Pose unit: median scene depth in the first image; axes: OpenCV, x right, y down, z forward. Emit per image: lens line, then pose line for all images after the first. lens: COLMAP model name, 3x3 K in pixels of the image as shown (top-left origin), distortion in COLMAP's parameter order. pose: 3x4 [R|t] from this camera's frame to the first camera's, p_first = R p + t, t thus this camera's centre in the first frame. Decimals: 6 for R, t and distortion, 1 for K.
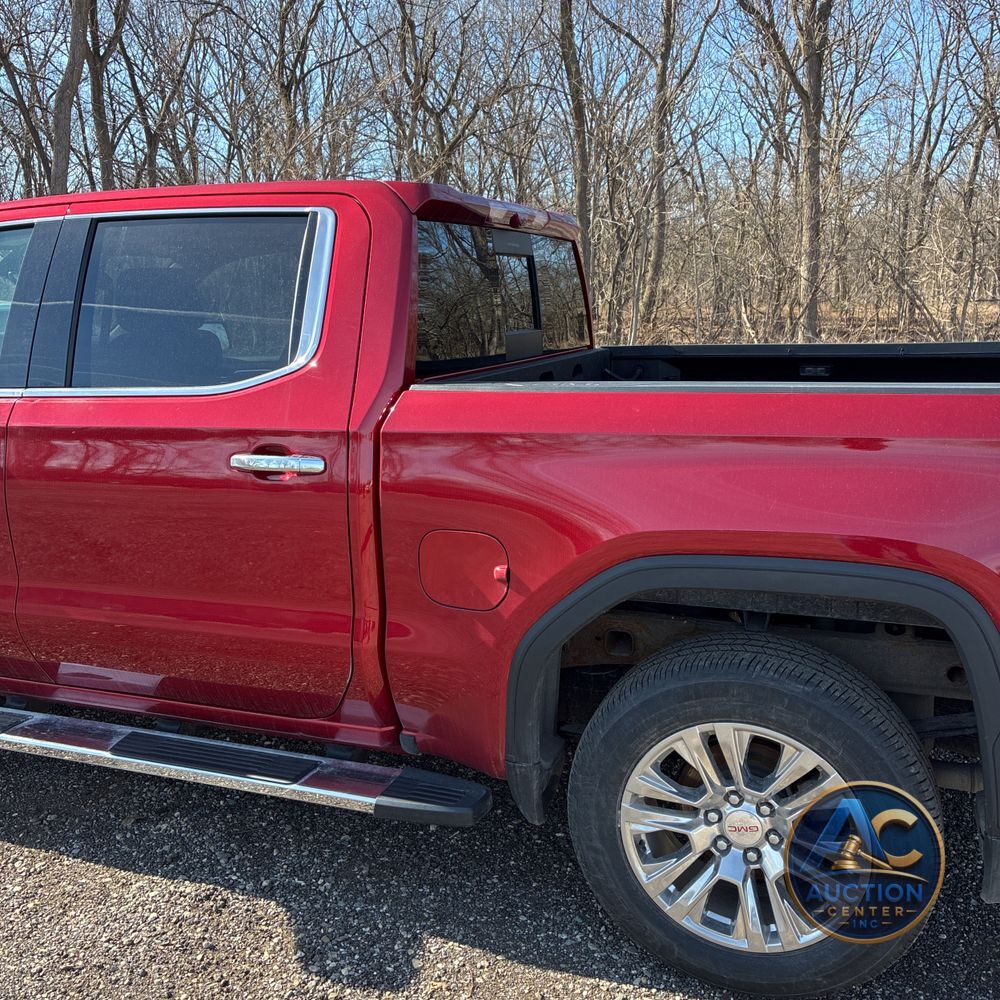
lens RADIAL K [[1005.5, 0, 515.5], [0, 1005.5, 491.4], [0, 0, 1]] dist [0.027244, 0.000000]
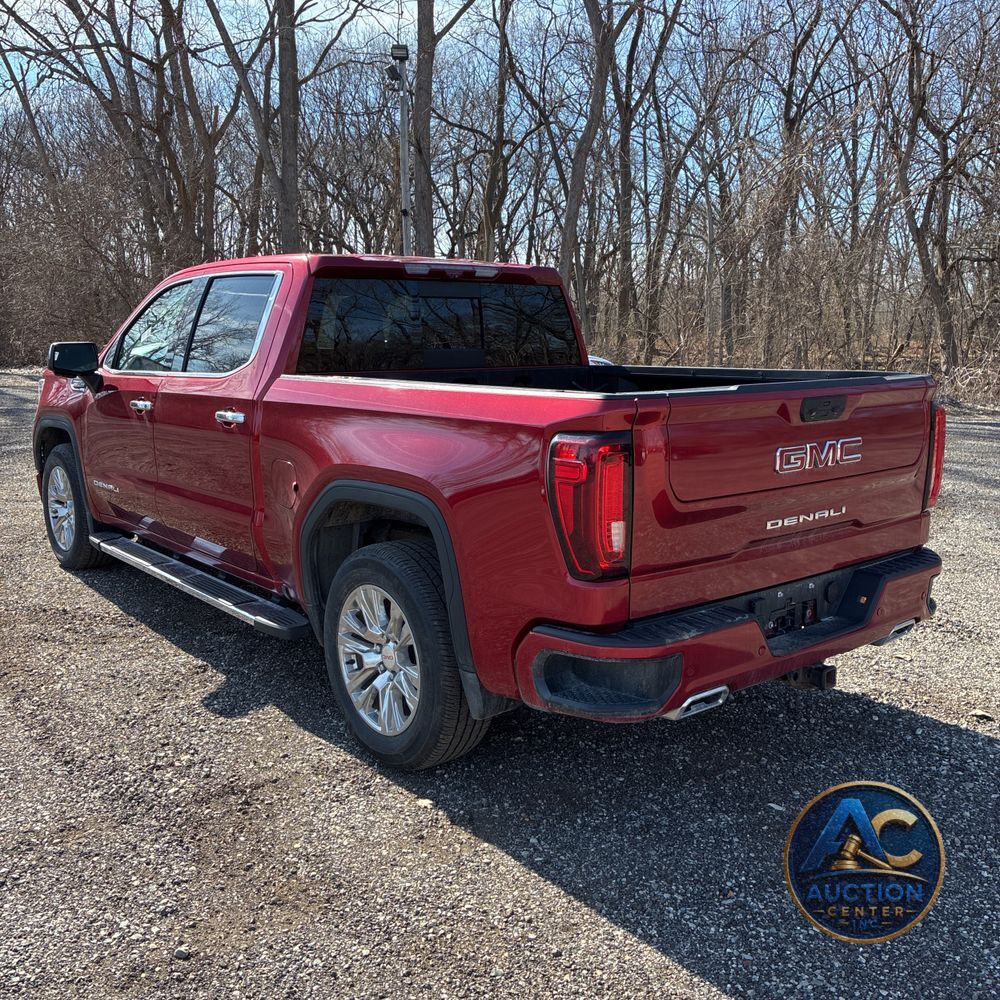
lens RADIAL K [[1005.5, 0, 501.5], [0, 1005.5, 504.8], [0, 0, 1]] dist [0.027244, 0.000000]
pose [[0.859255, 0.106075, -0.500429, 0.974511], [-0.118514, 0.992928, 0.006976, 0.052597], [0.497629, 0.053314, 0.865750, -0.251120]]
